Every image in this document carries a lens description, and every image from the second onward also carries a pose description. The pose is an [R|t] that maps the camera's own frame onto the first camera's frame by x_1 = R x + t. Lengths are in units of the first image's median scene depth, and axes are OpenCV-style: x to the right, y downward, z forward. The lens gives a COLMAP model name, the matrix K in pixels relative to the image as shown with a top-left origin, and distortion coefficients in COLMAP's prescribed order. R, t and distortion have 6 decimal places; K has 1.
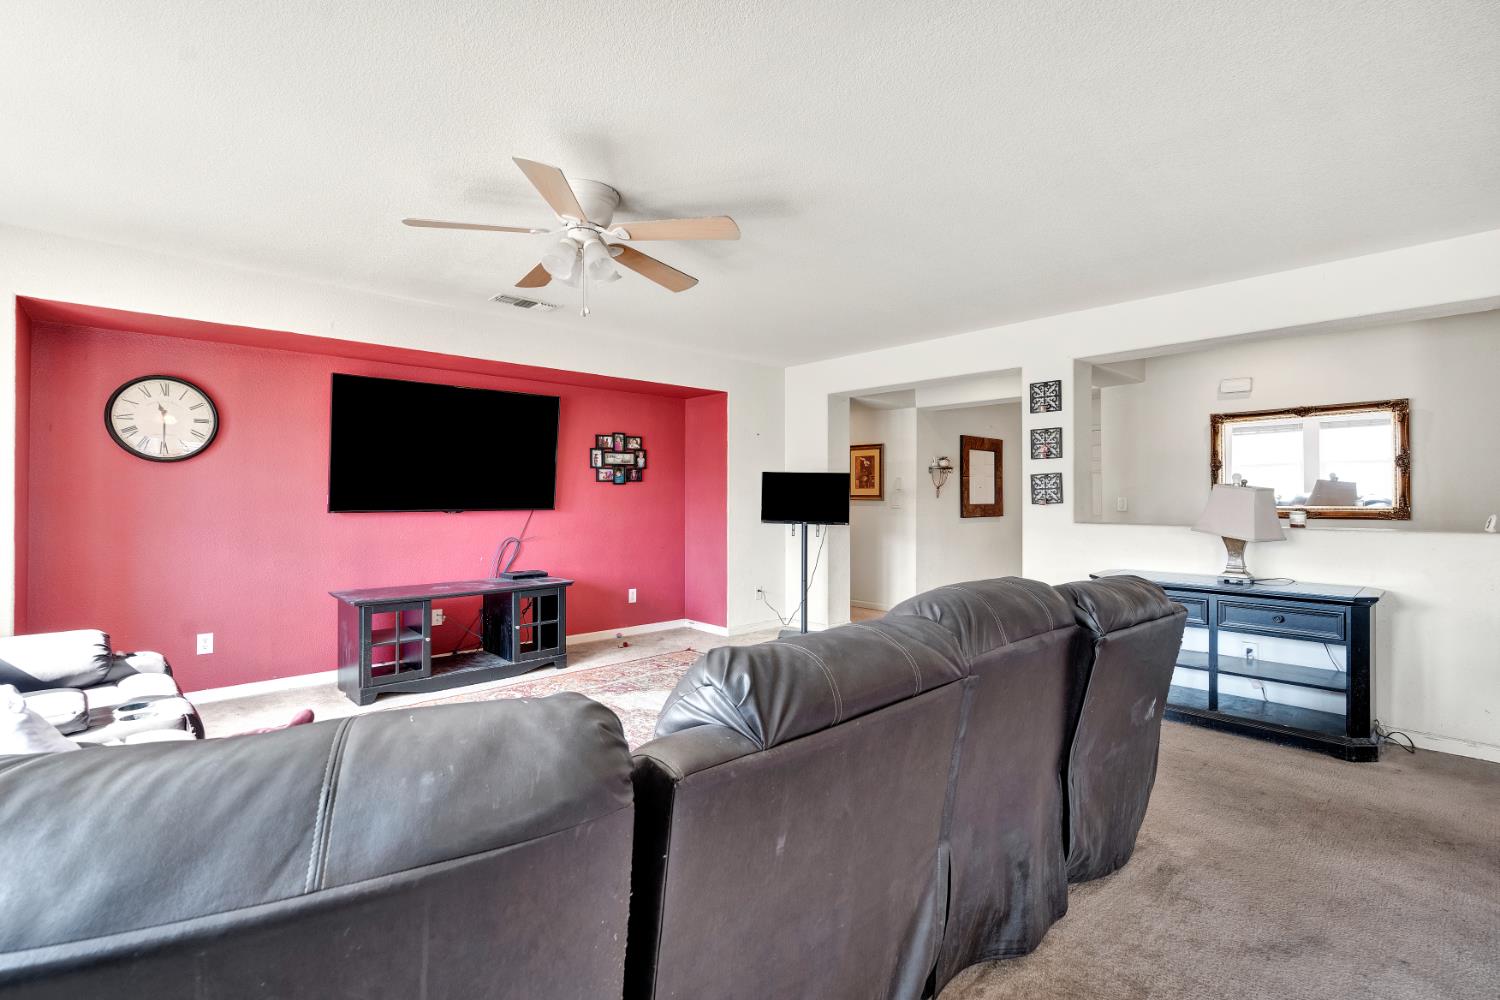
lens RADIAL K [[689.0, 0, 751.7], [0, 689.0, 494.8], [0, 0, 1]] dist [0.001704, 0.001441]
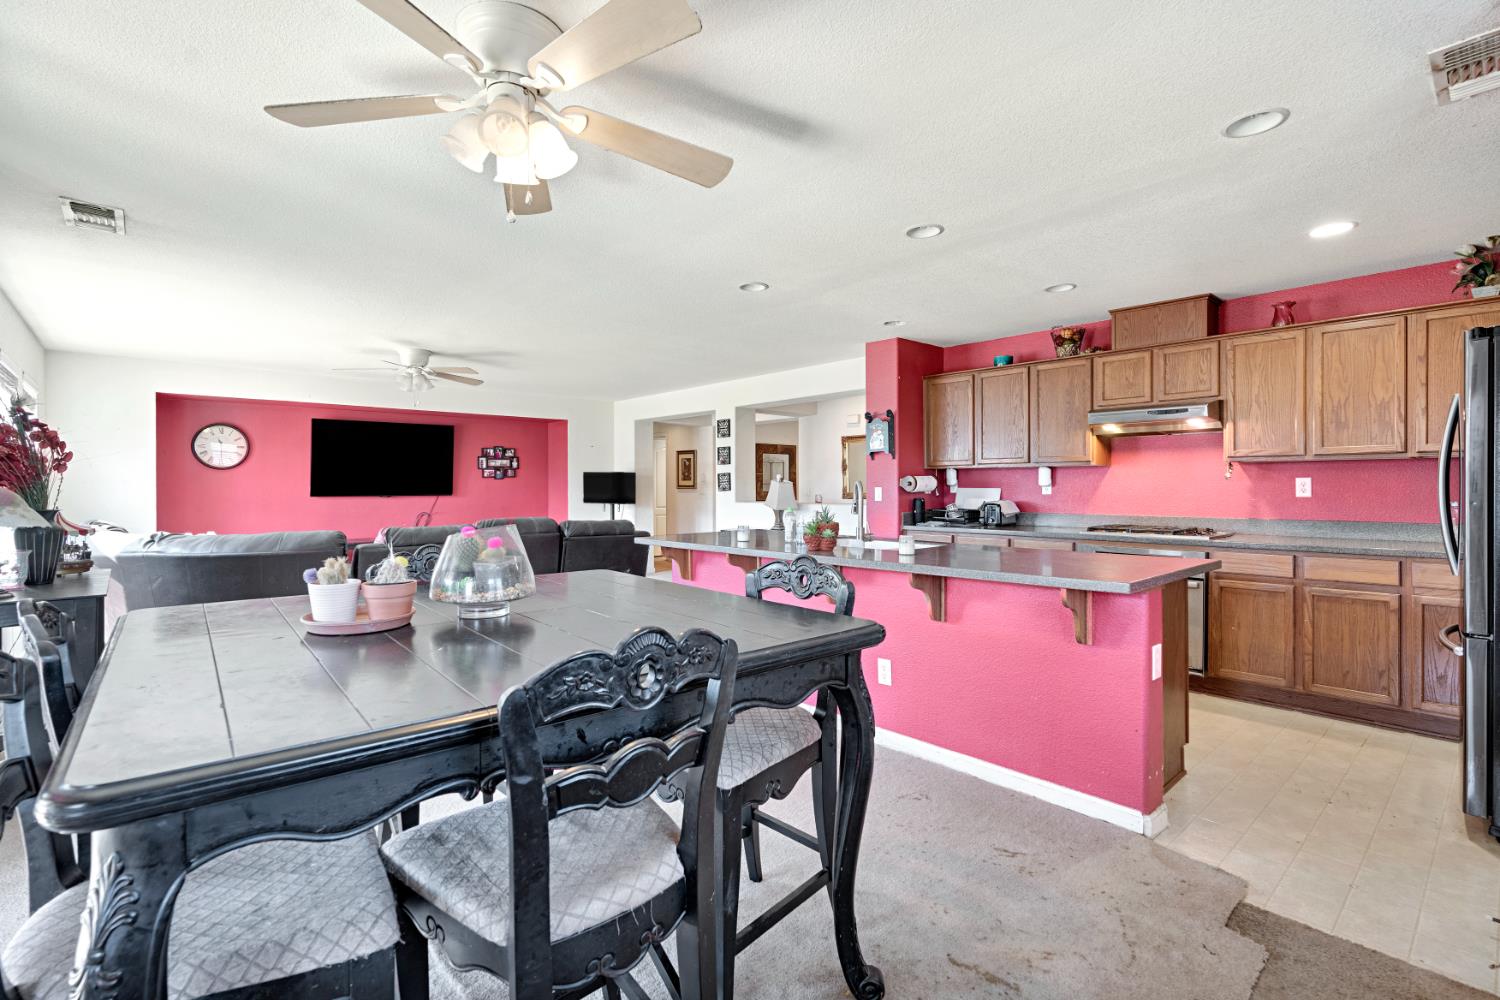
lens RADIAL K [[689.0, 0, 748.4], [0, 689.0, 491.7], [0, 0, 1]] dist [0.001704, 0.001441]
pose [[0.999803, -0.002481, -0.019698, 0.428665], [0.002718, 0.999924, 0.012007, -0.004293], [0.019667, -0.012058, 0.999734, -0.588340]]
